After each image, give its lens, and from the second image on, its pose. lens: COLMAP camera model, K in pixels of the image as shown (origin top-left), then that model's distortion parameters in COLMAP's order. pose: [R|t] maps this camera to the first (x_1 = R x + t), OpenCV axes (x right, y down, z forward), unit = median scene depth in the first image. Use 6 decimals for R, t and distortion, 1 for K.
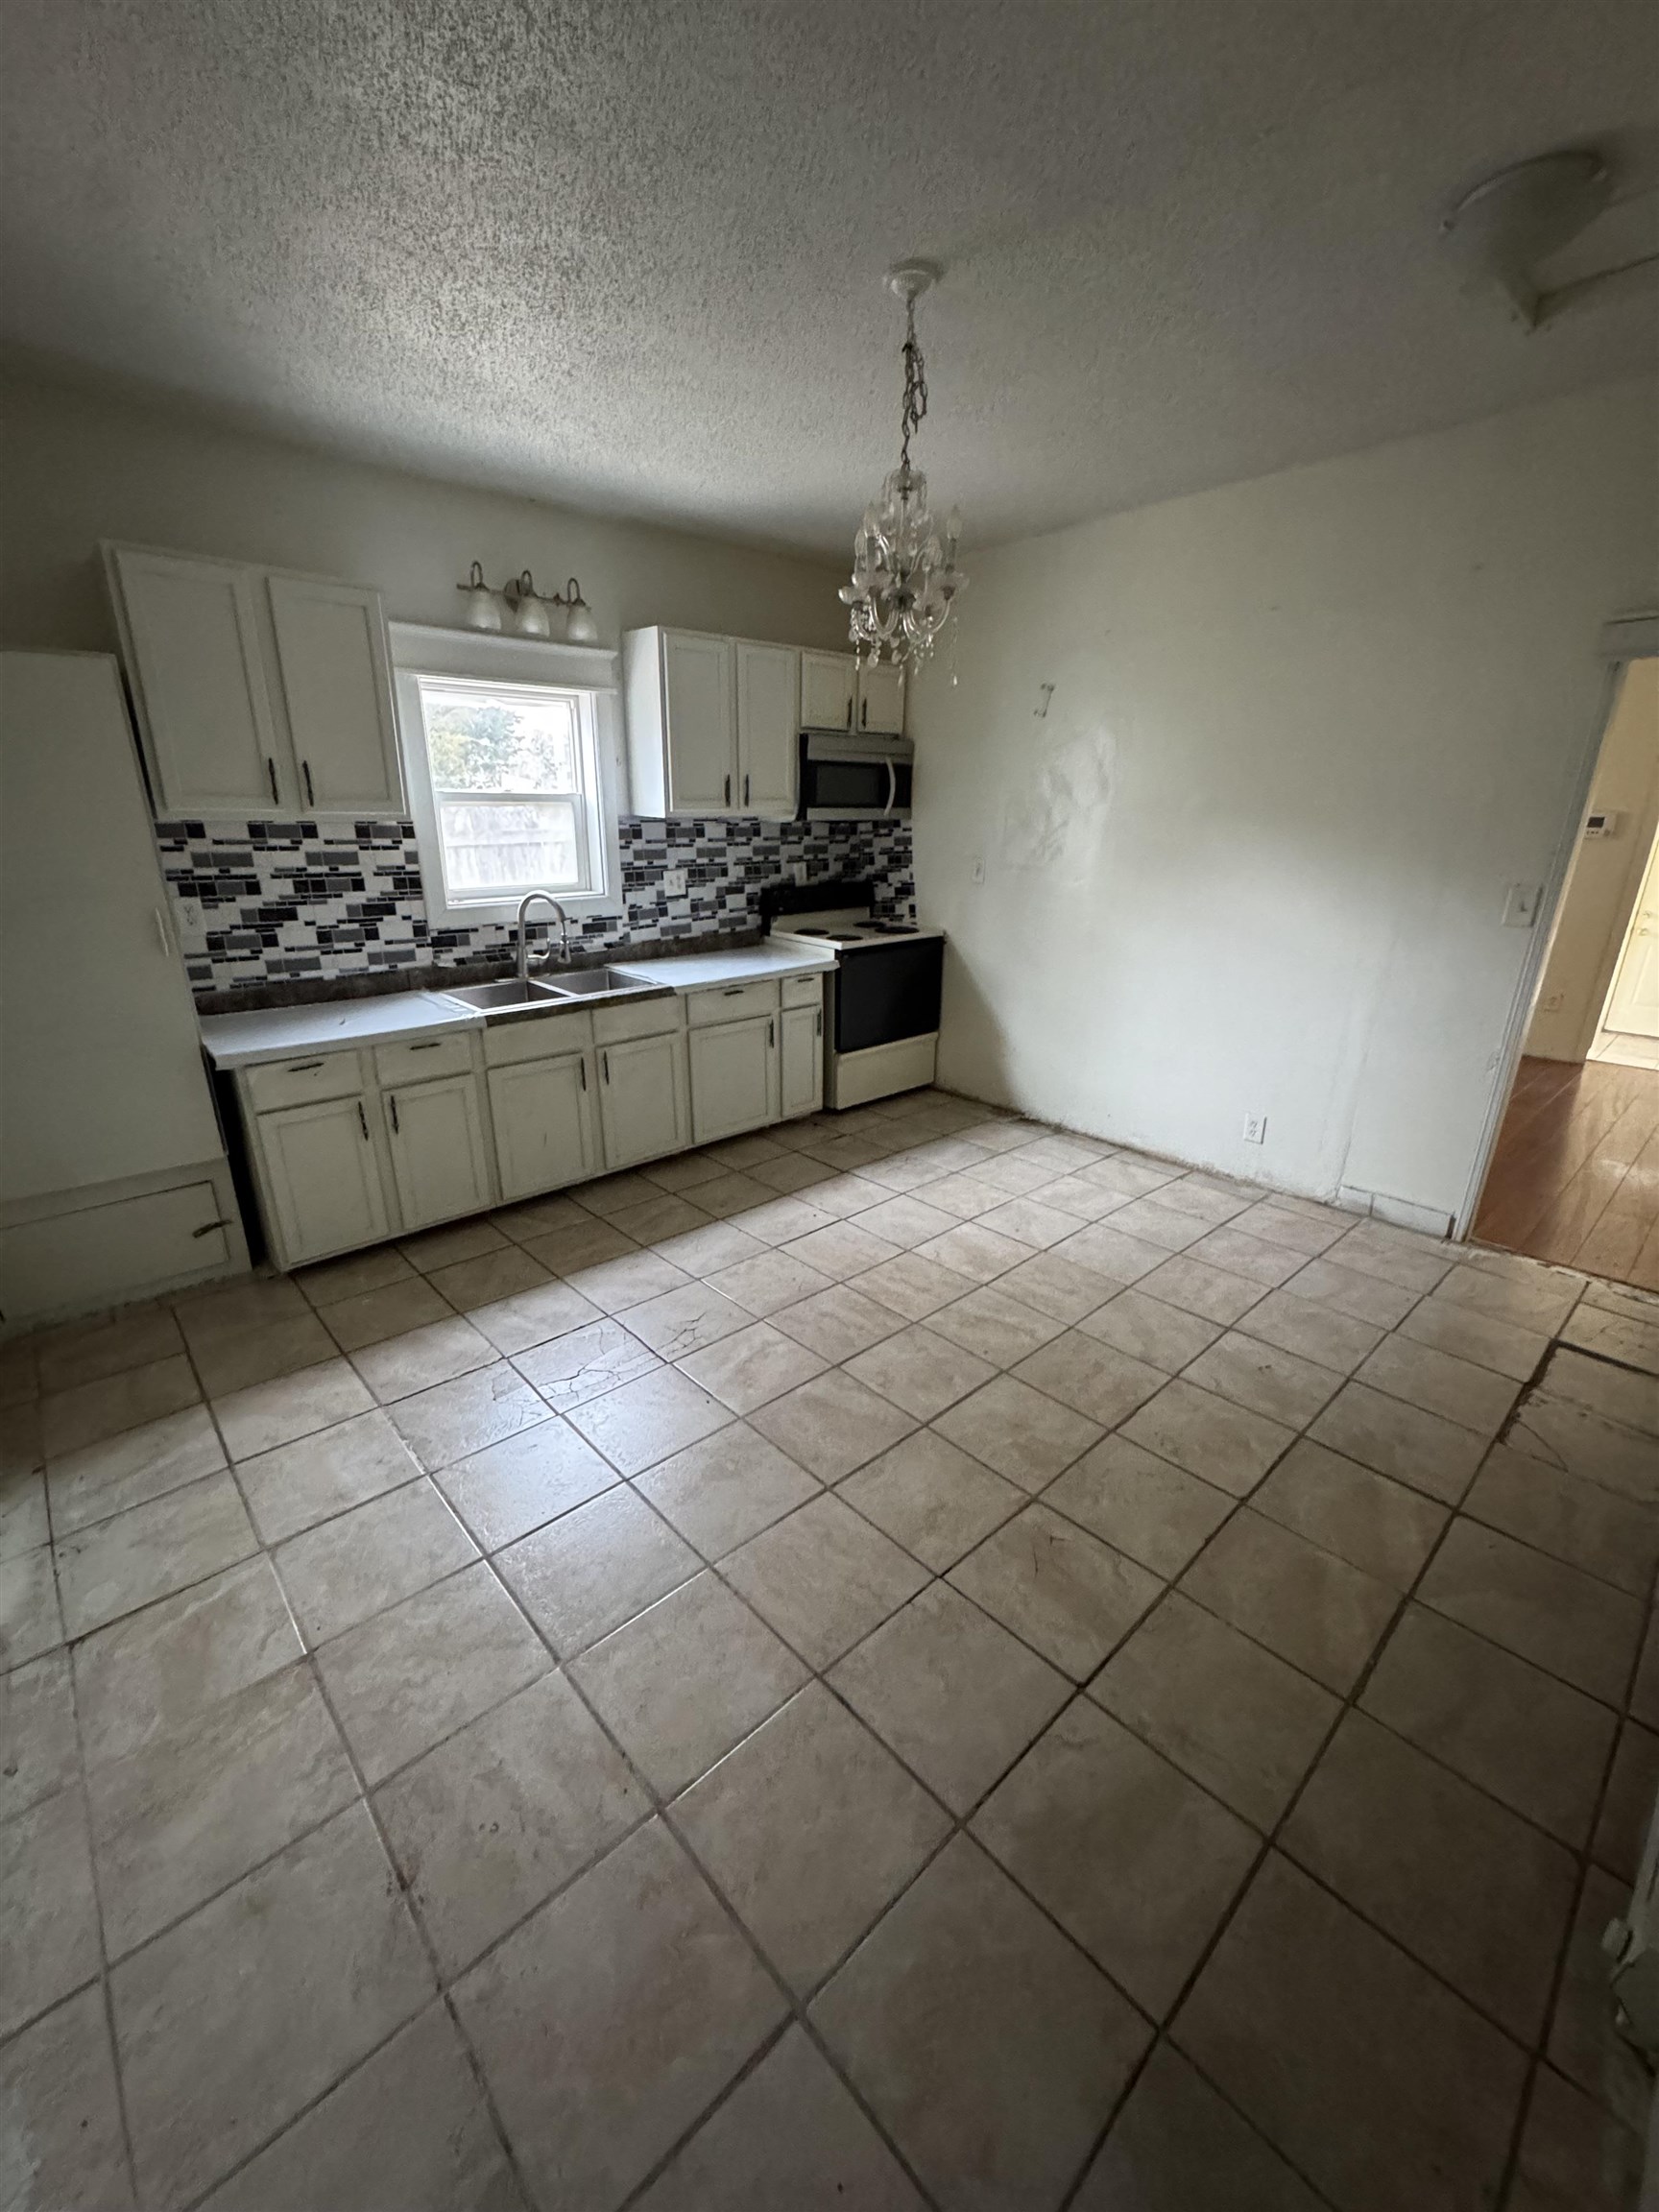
lens RADIAL K [[878.3, 0, 827.9], [0, 878.3, 1104.3], [0, 0, 1]] dist [-0.003090, 0.000244]
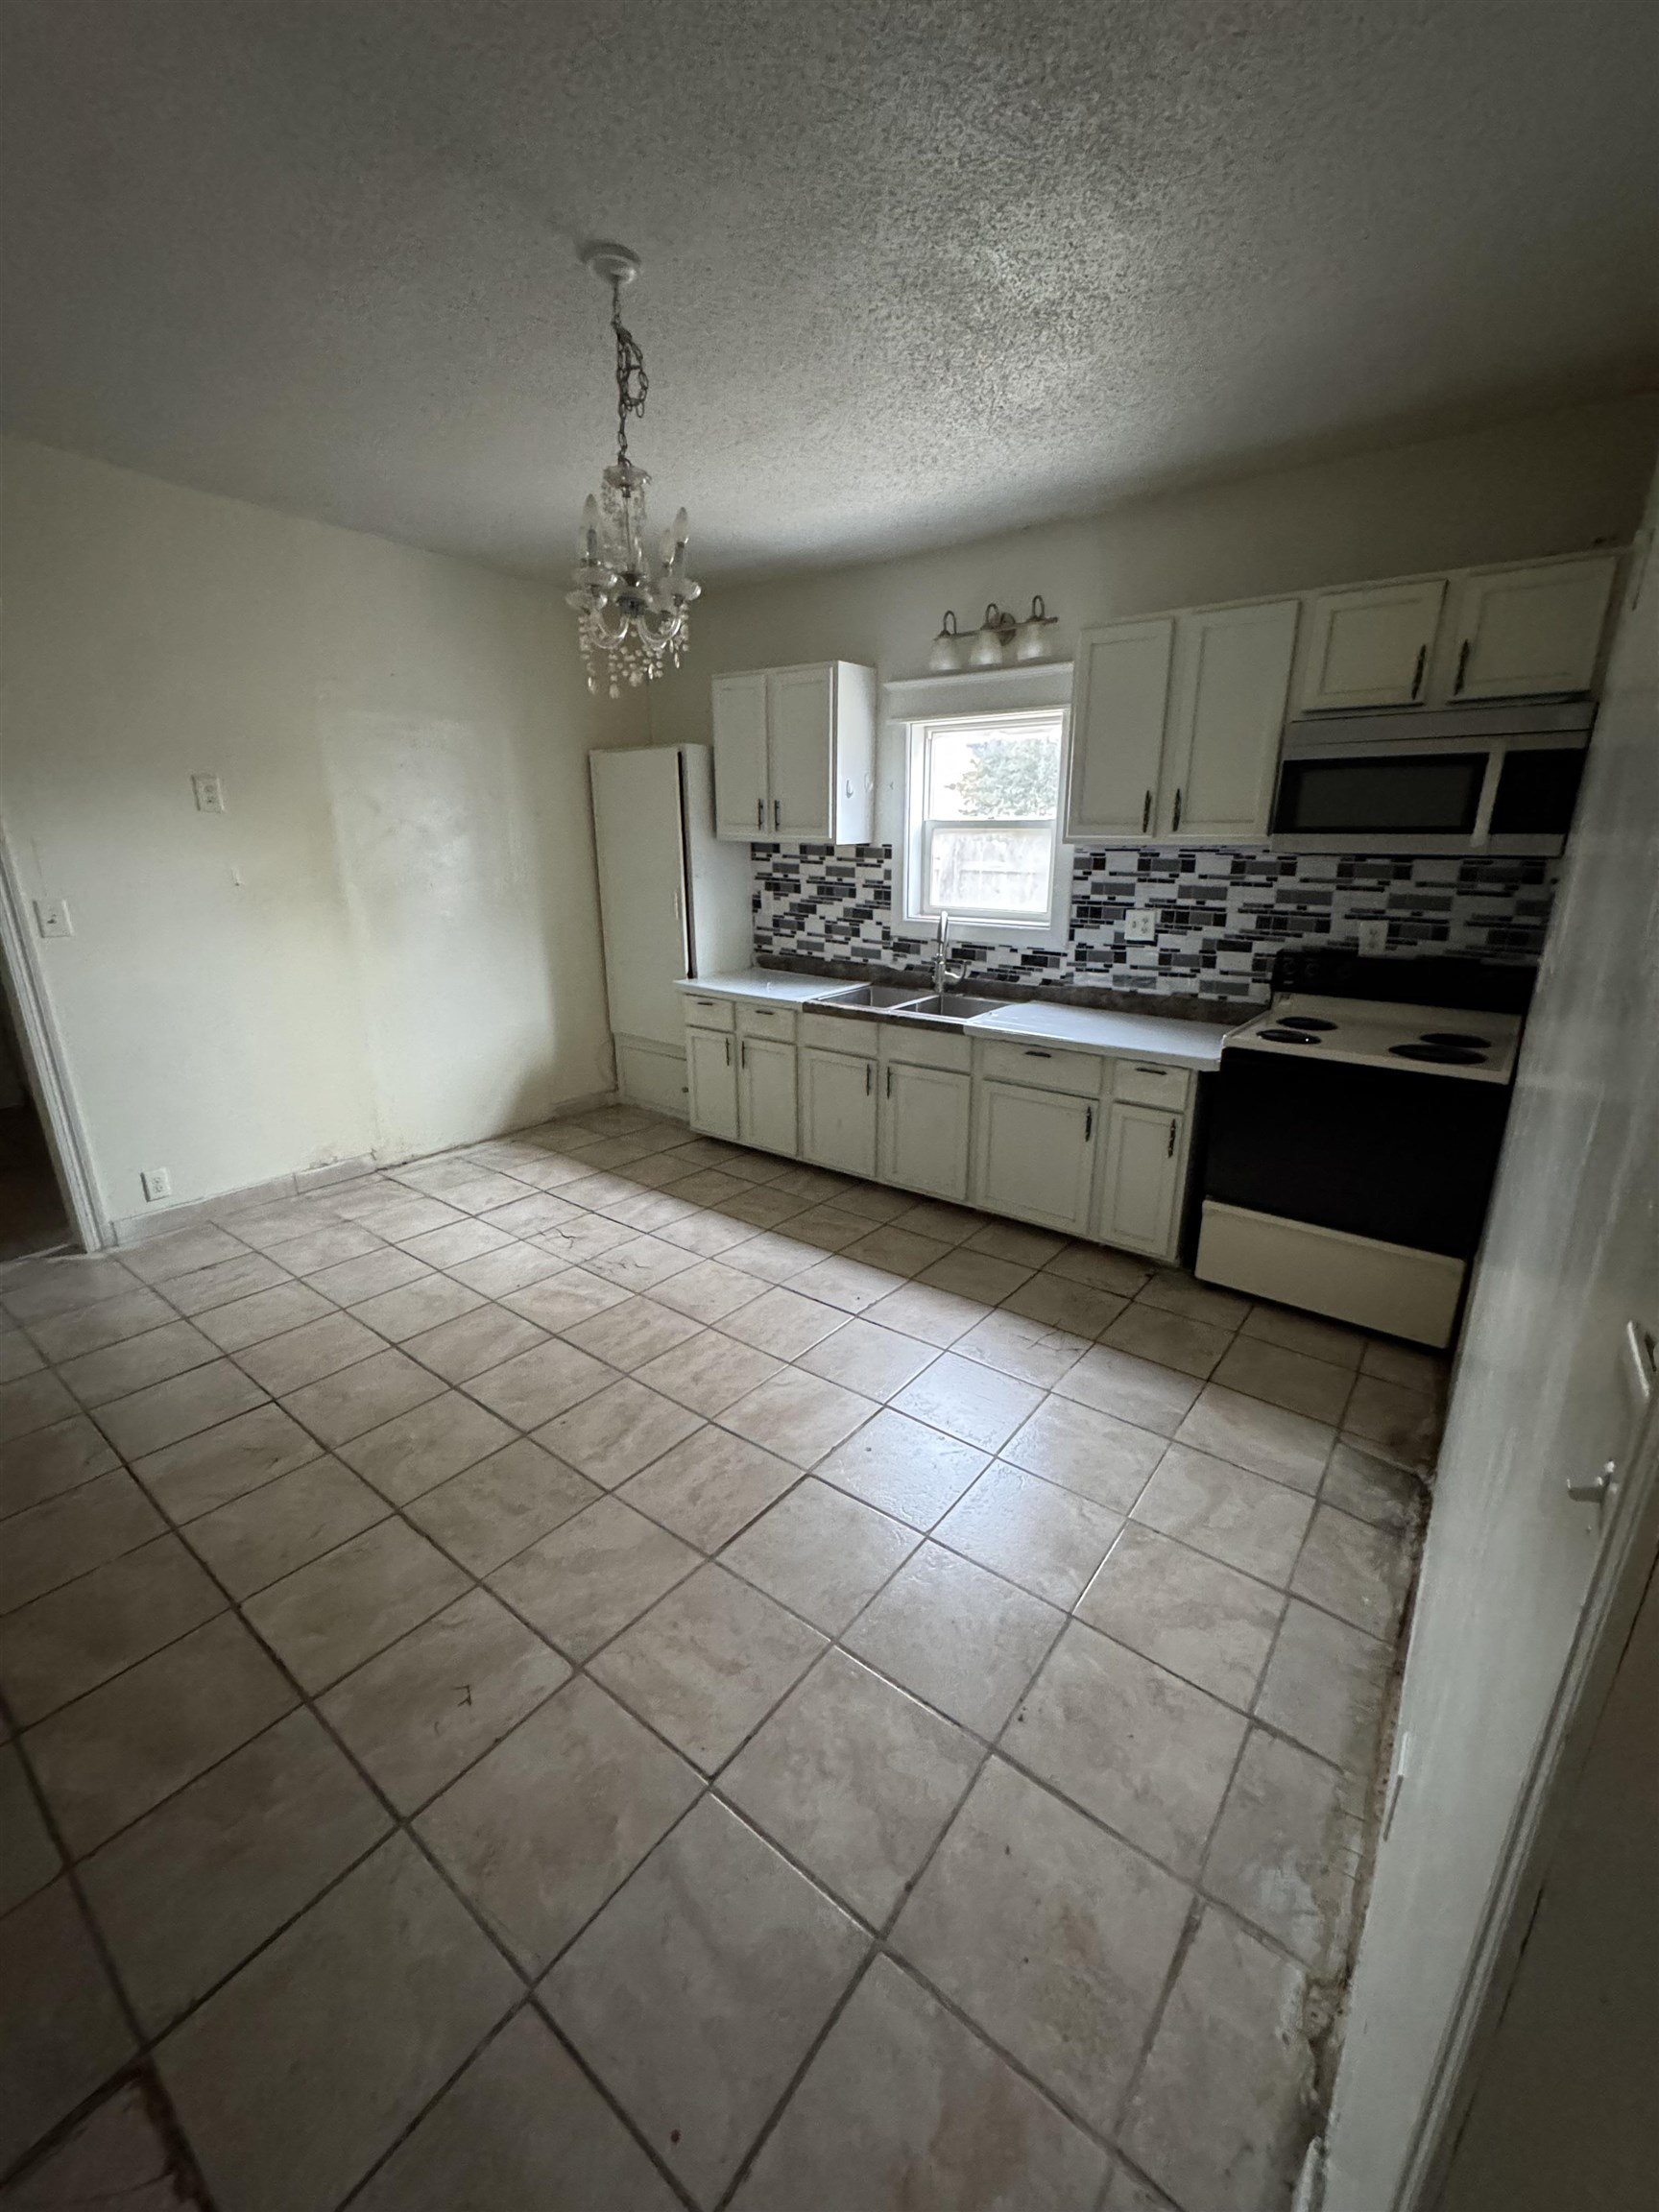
lens RADIAL K [[878.3, 0, 825.7], [0, 878.3, 1104.7], [0, 0, 1]] dist [-0.003090, 0.000244]
pose [[0.175307, 0.283652, -0.942767, 0.796709], [-0.323199, 0.921107, 0.217036, -0.242848], [0.929952, 0.266653, 0.253153, 0.757970]]
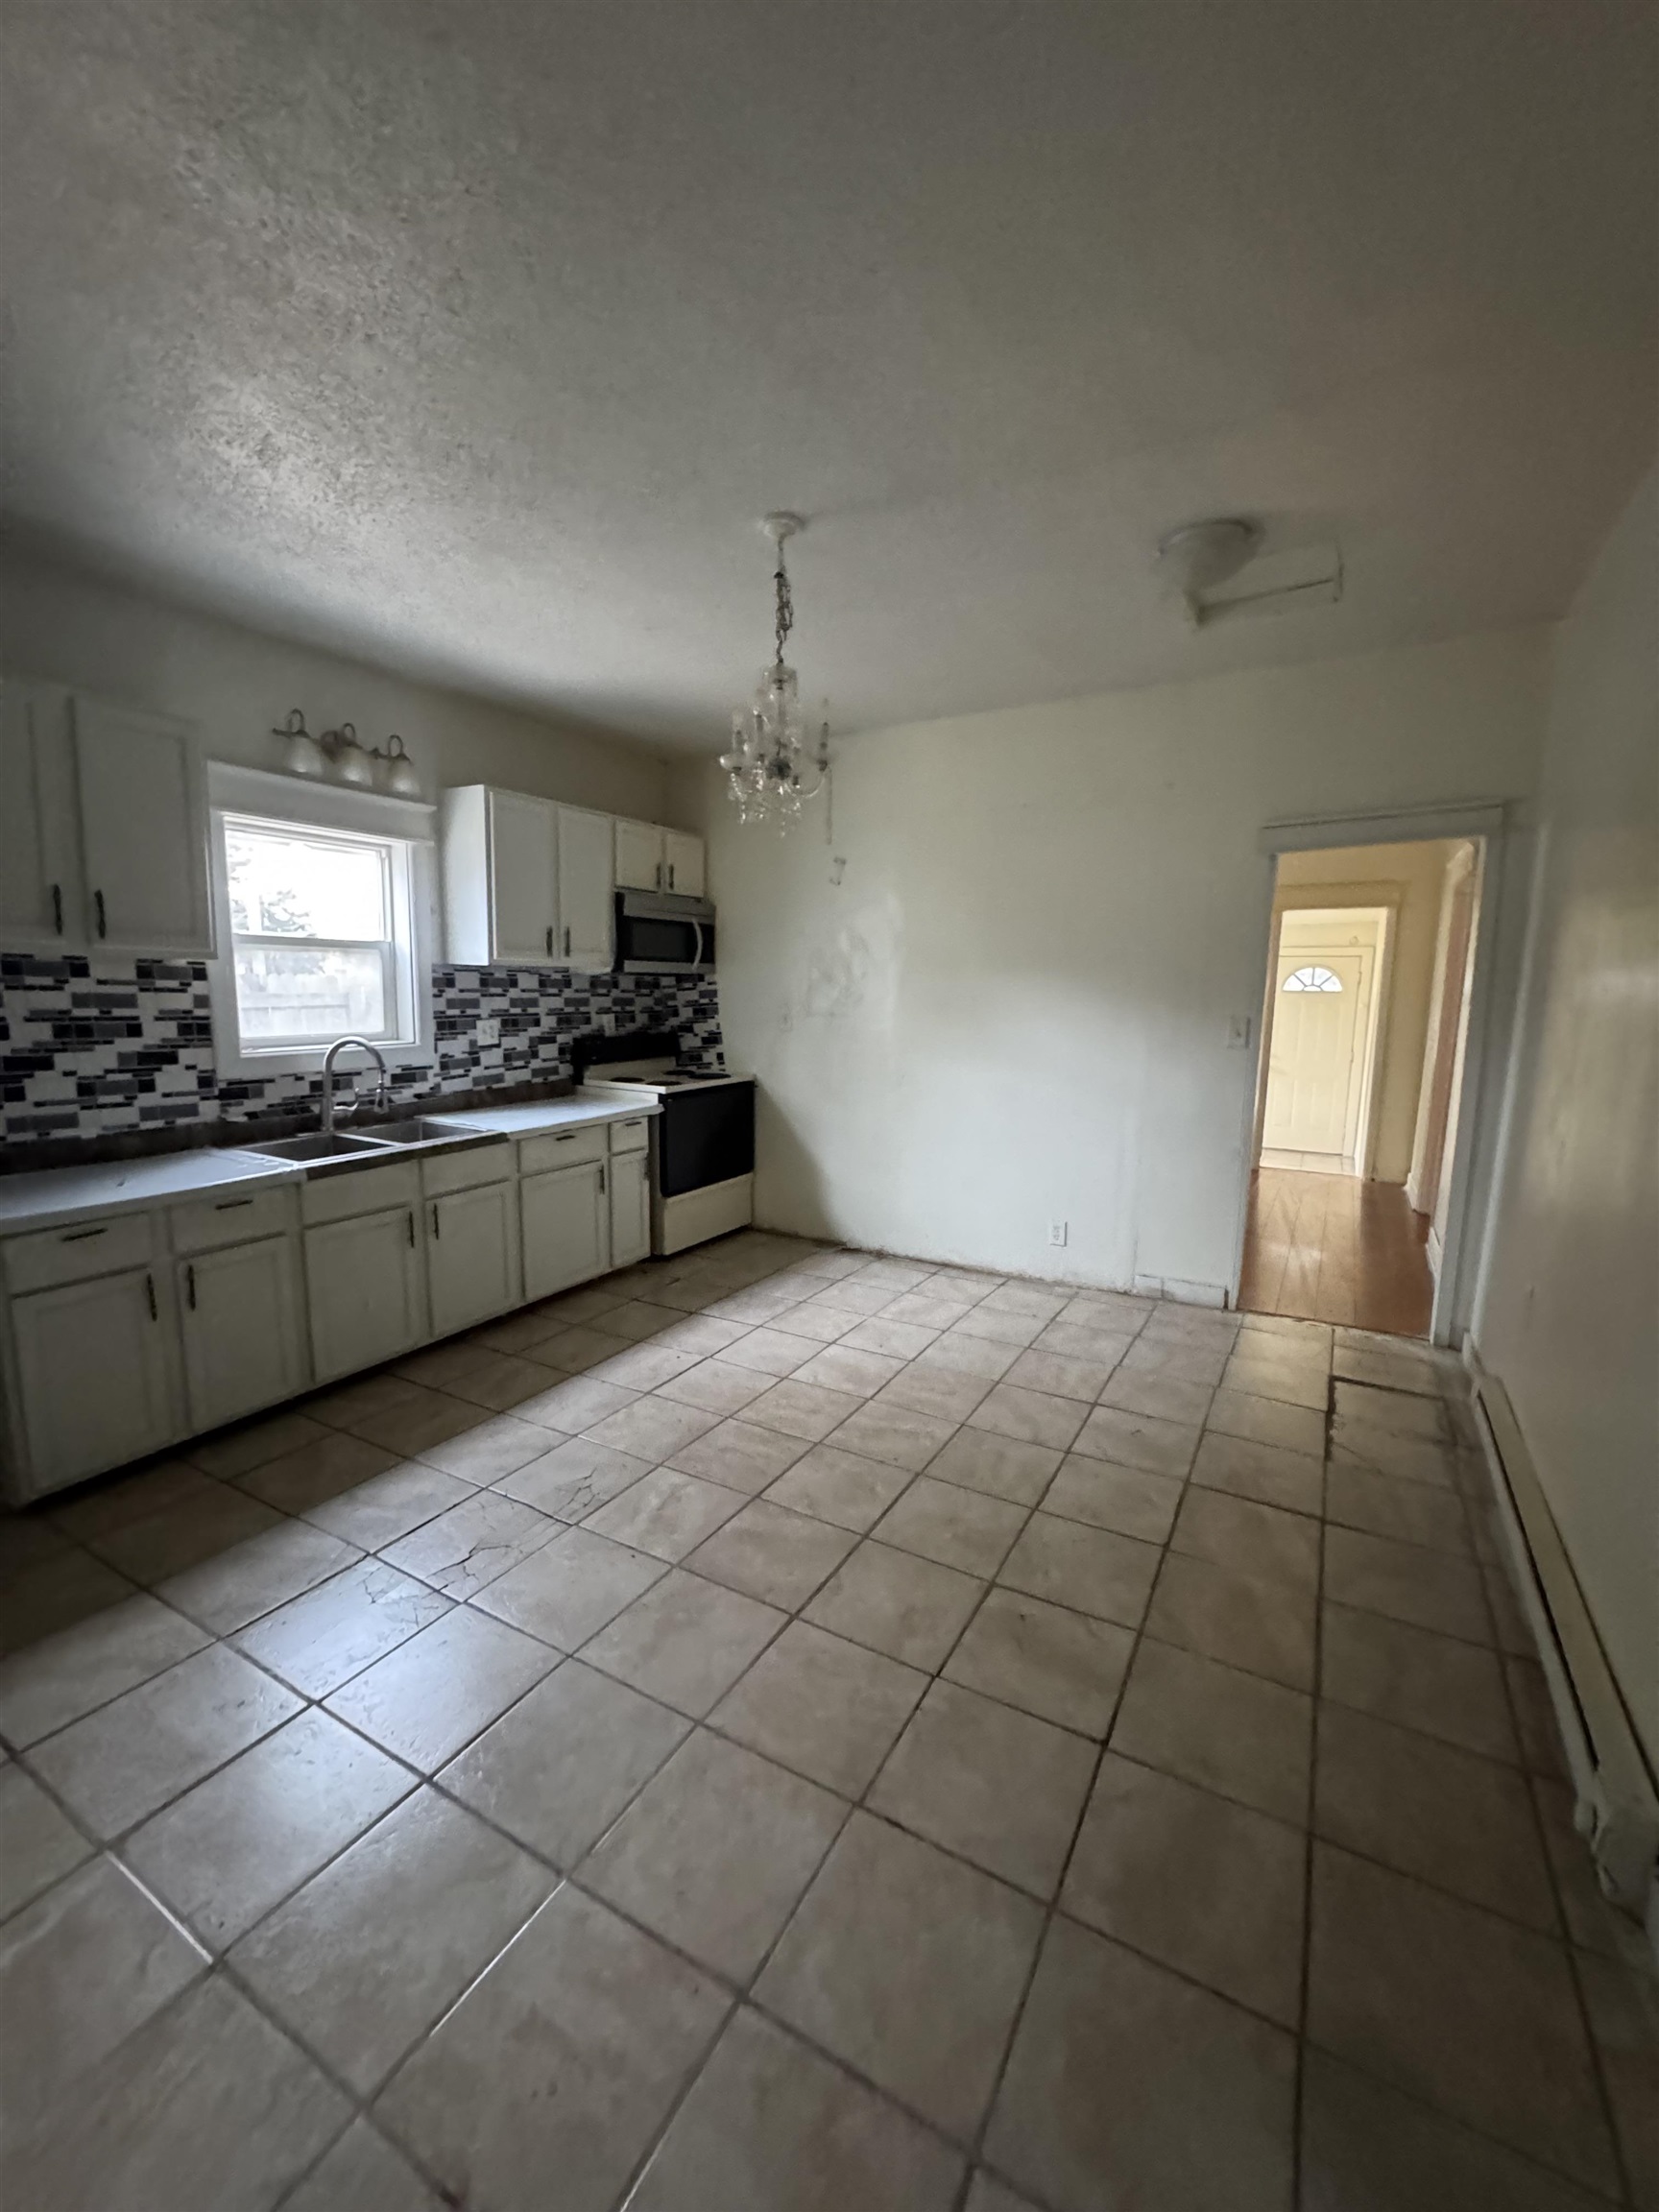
lens RADIAL K [[878.3, 0, 826.8], [0, 878.3, 1105.9], [0, 0, 1]] dist [-0.003090, 0.000244]
pose [[0.953252, -0.036857, 0.299919, -0.149462], [0.092513, 0.980470, -0.173550, 0.041518], [-0.287665, 0.193183, 0.938045, -0.004290]]
